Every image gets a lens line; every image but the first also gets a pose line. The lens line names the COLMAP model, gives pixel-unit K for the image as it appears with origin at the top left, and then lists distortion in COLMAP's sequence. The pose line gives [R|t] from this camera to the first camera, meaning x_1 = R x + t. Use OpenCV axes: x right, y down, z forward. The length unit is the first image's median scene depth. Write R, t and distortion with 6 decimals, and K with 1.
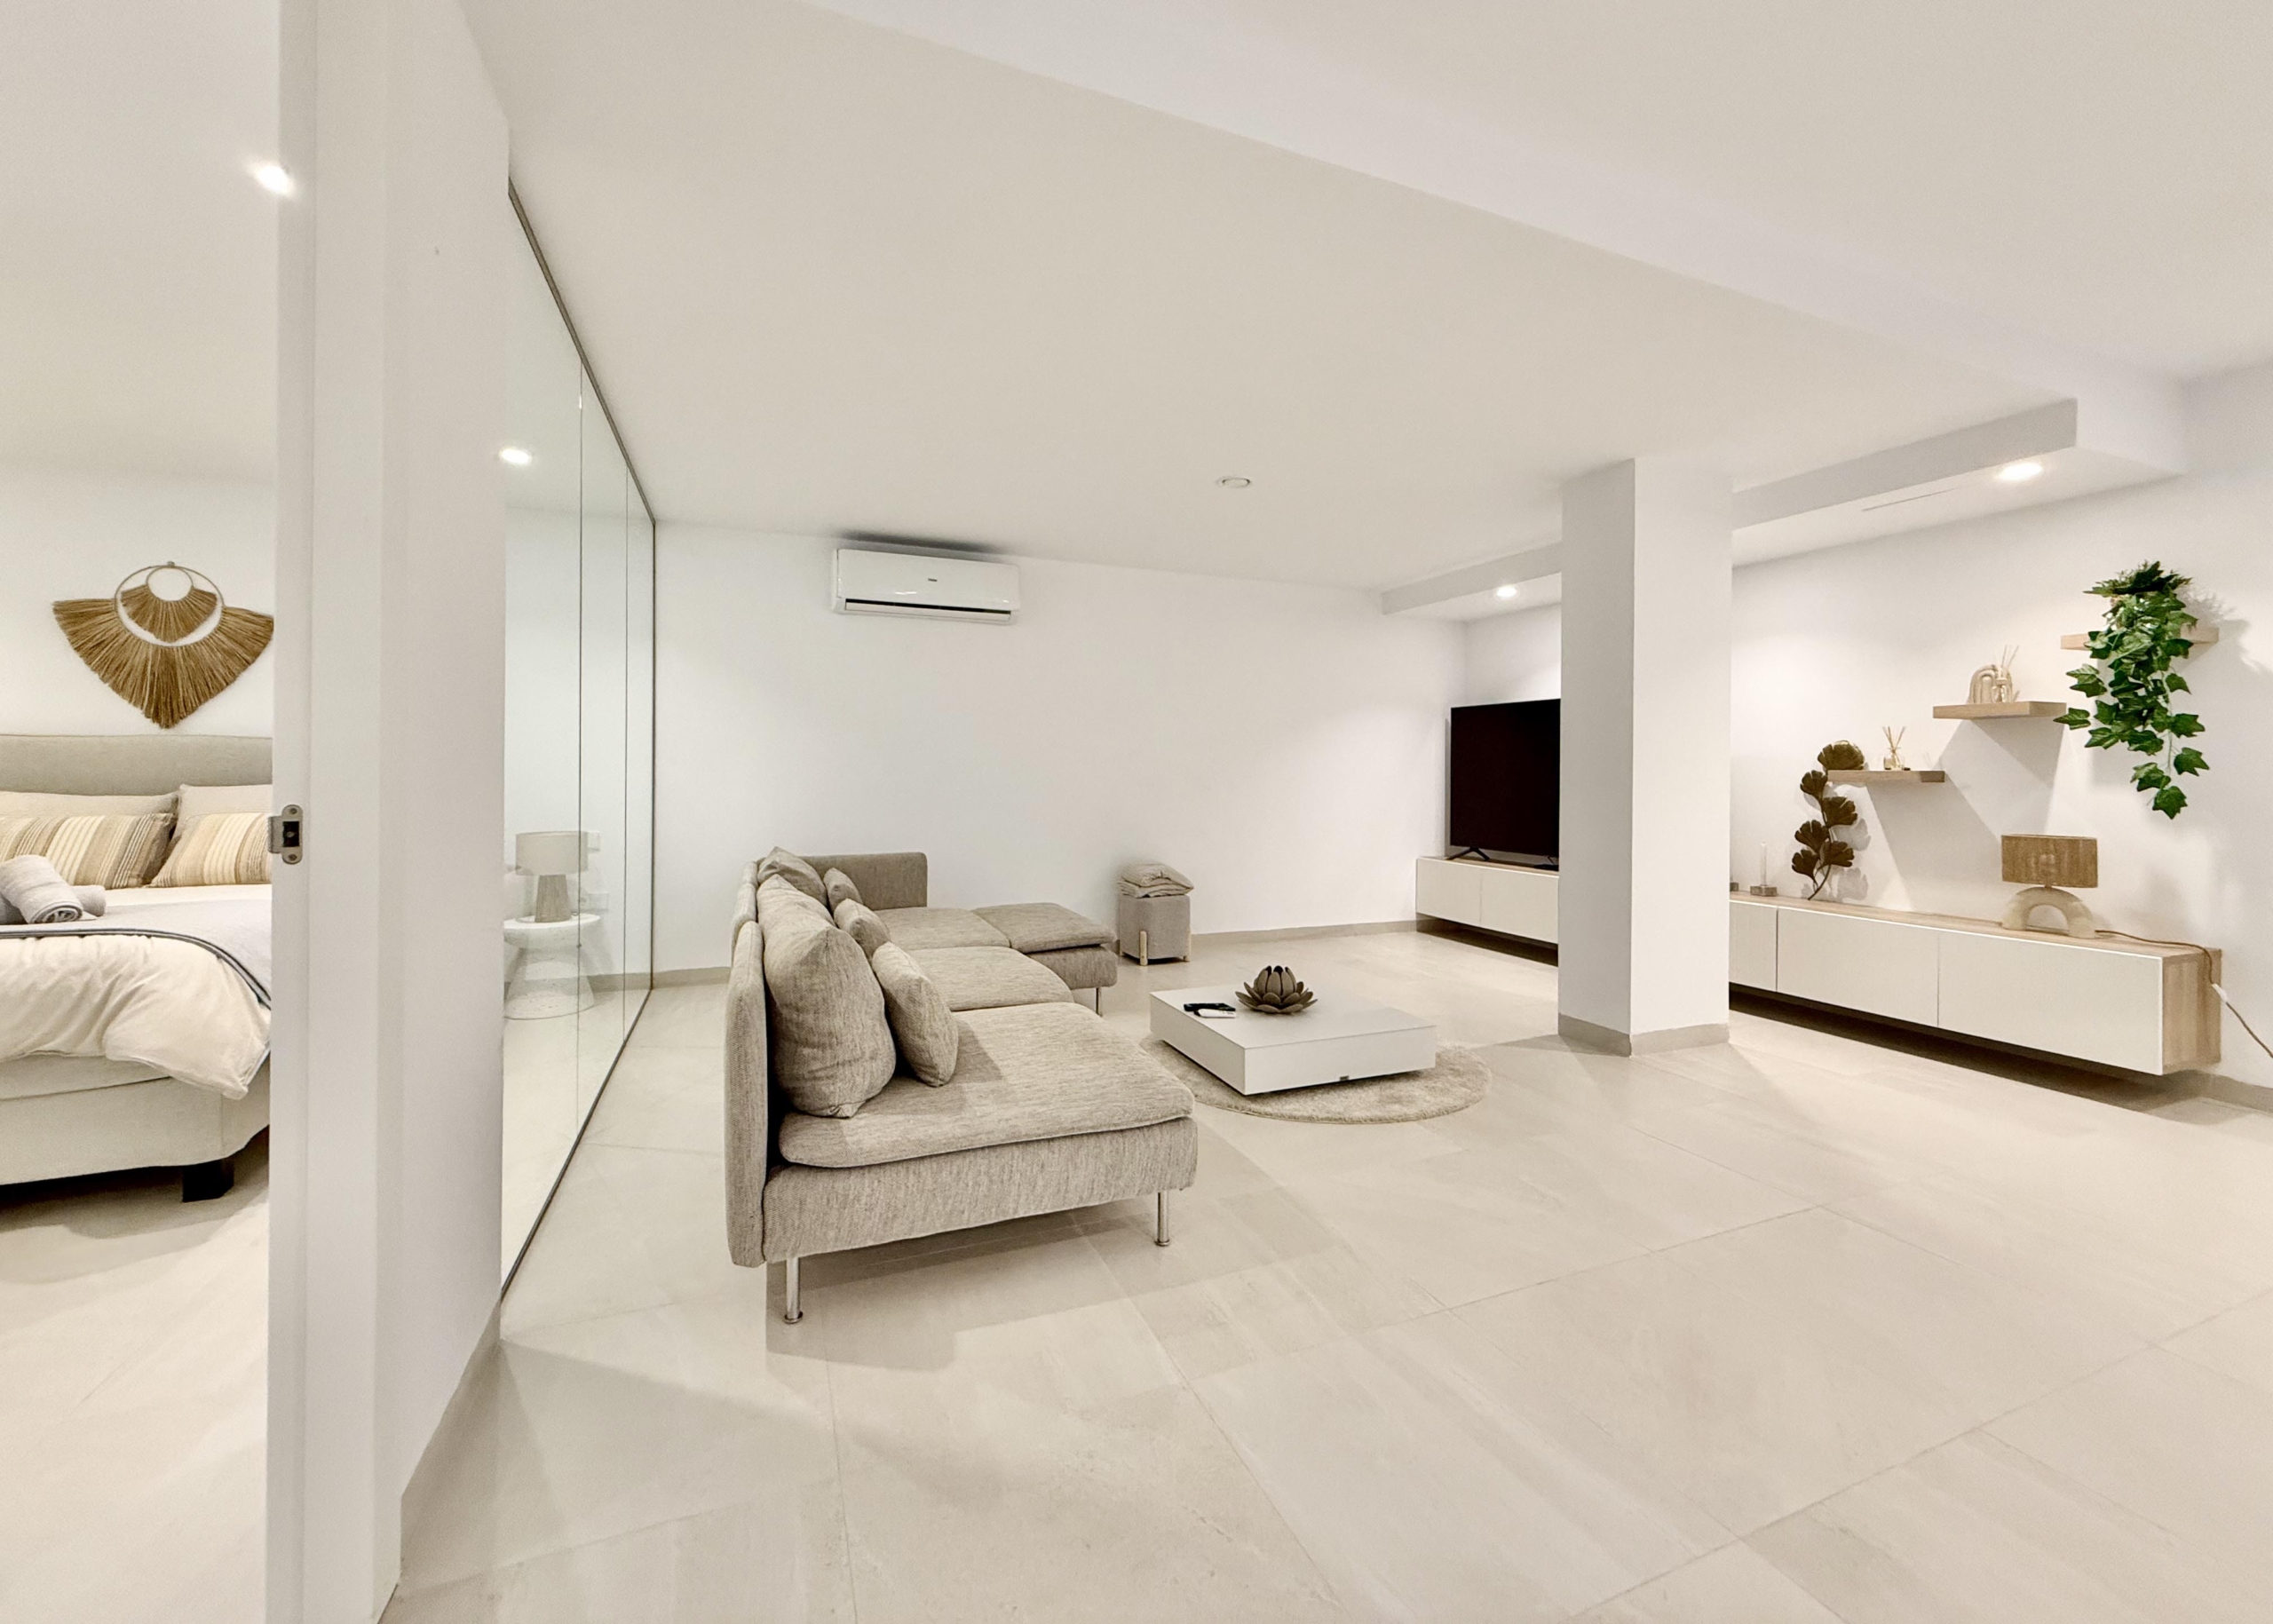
lens RADIAL K [[912.2, 0, 1127.9], [0, 912.2, 769.6], [0, 0, 1]] dist [-0.001974, 0.001207]
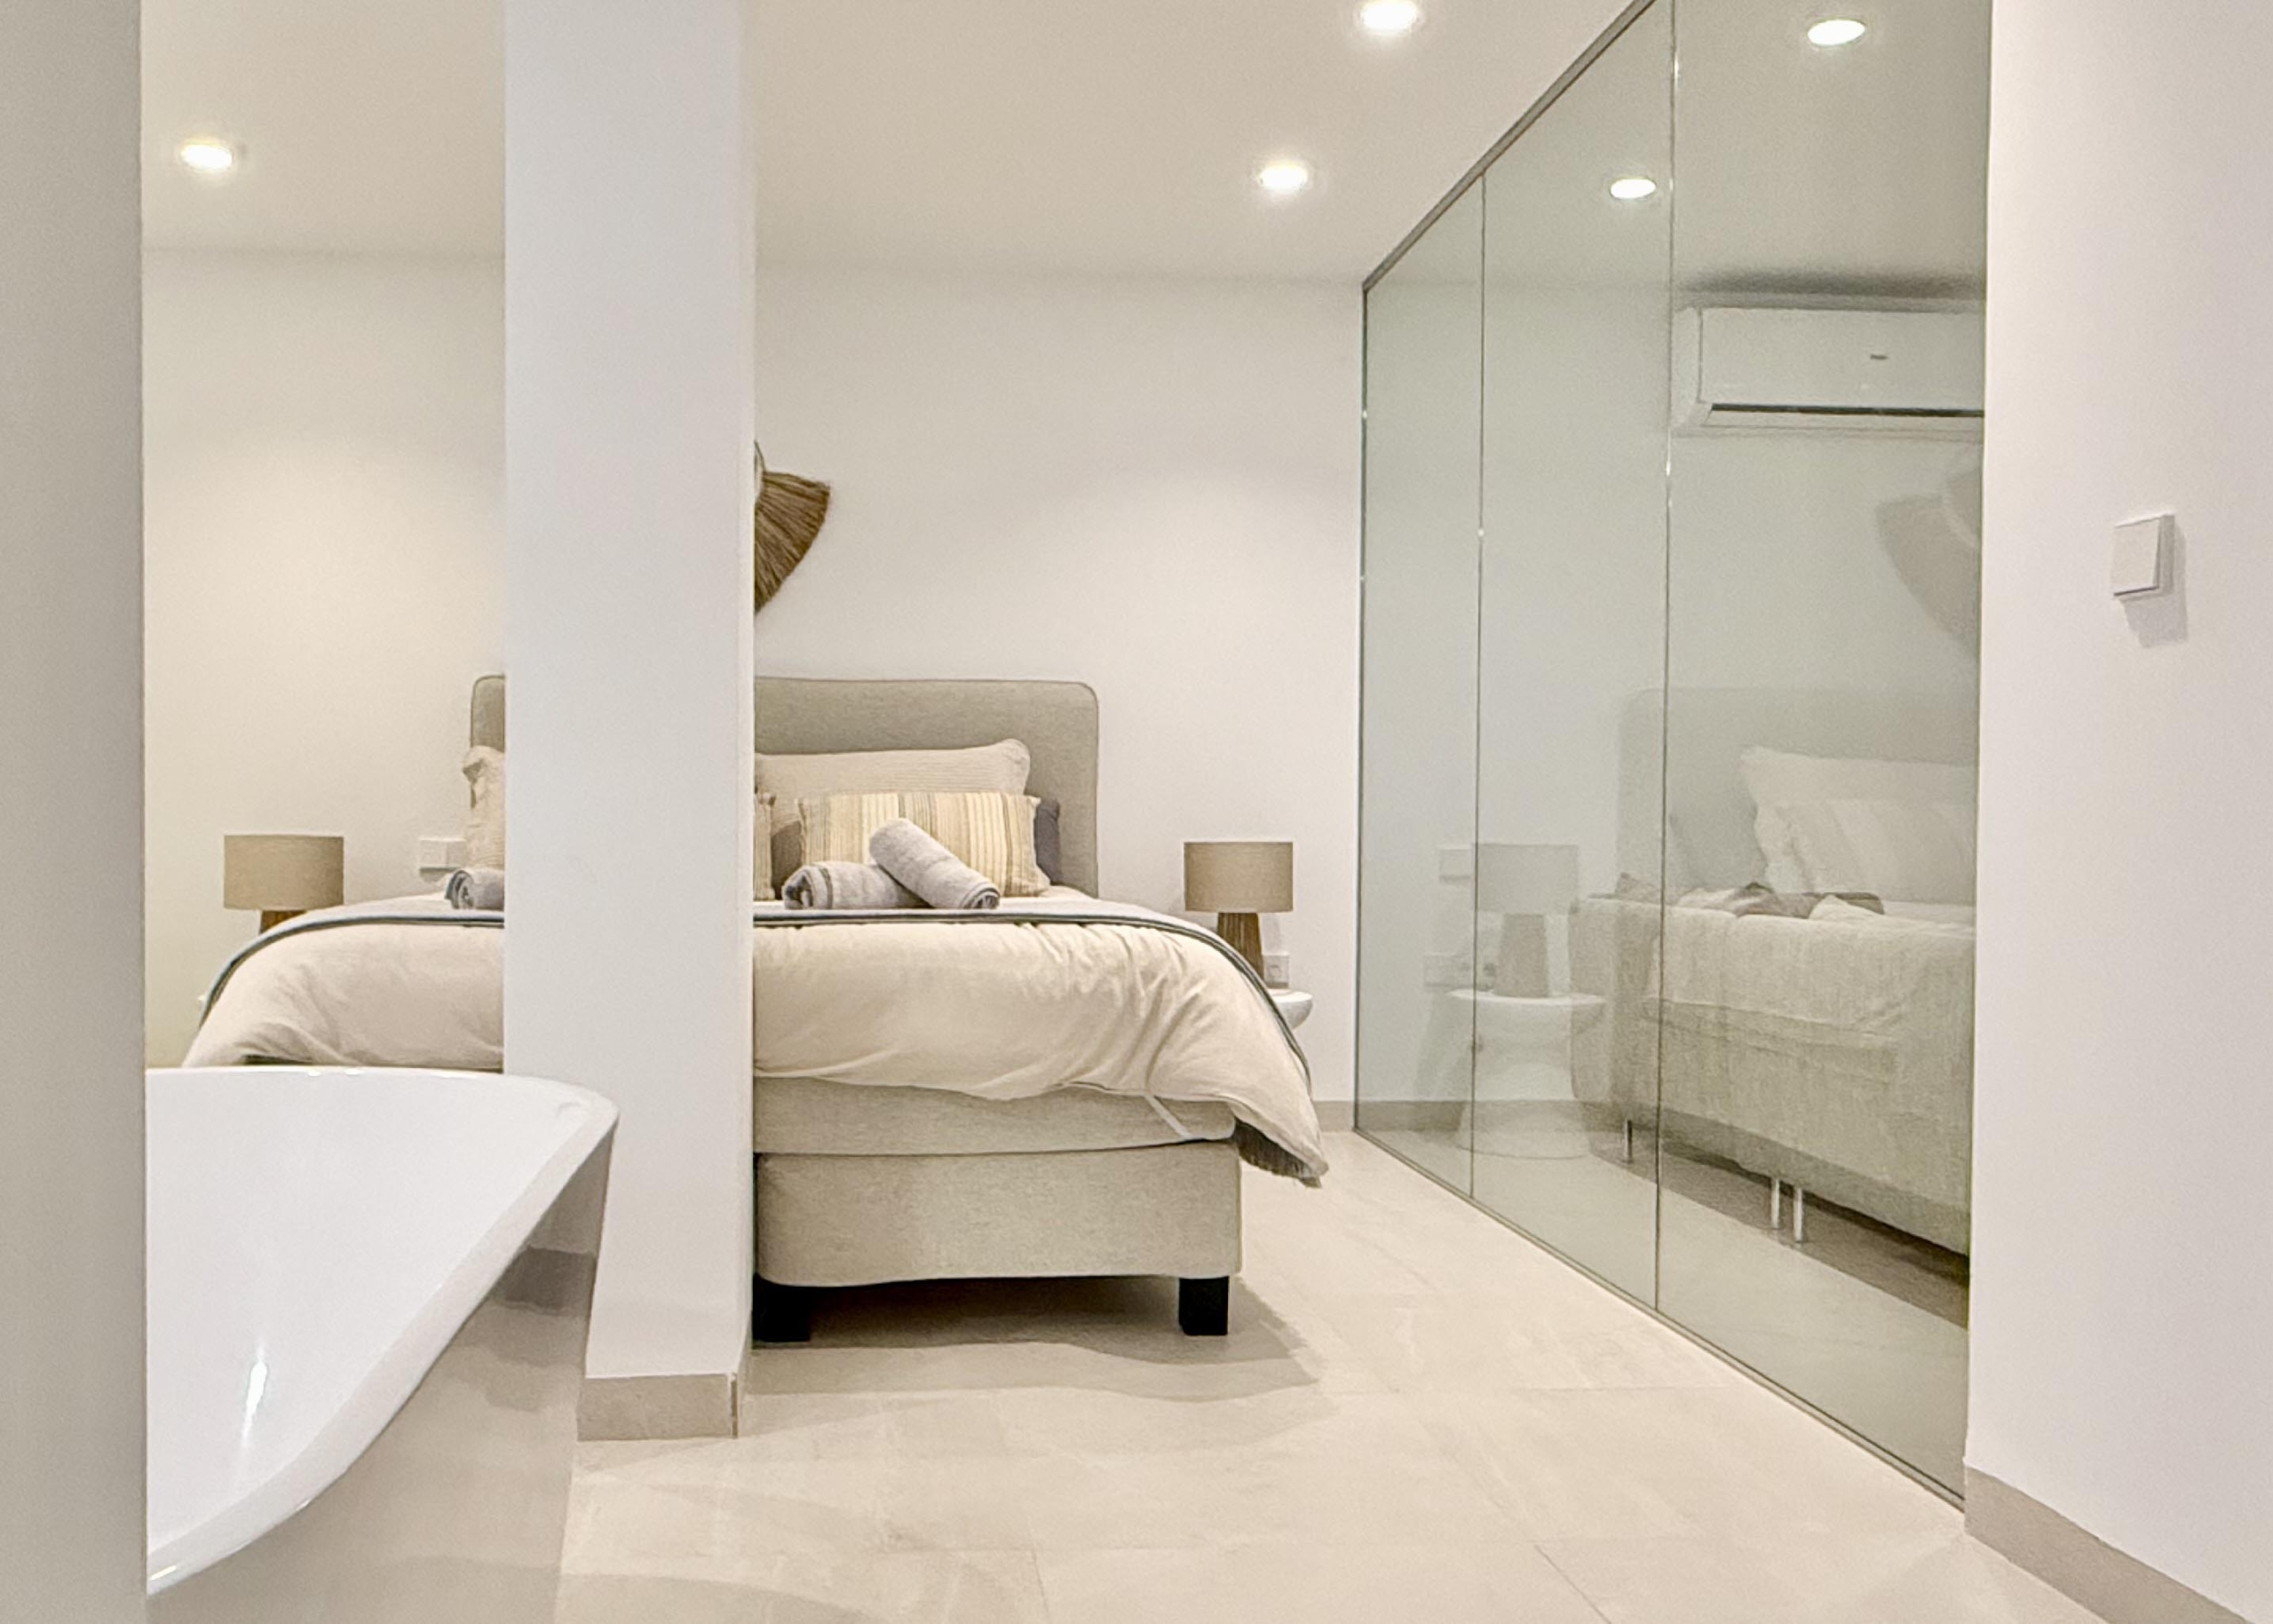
lens RADIAL K [[1919.5, 0, 1061.1], [0, 1919.5, 846.8], [0, 0, 1]] dist [-0.017948, -0.001463]
pose [[0.958165, 0.005986, -0.286155, -0.449216], [-0.001682, 0.999882, 0.015284, 0.061560], [0.286213, -0.014163, 0.958061, -0.217408]]
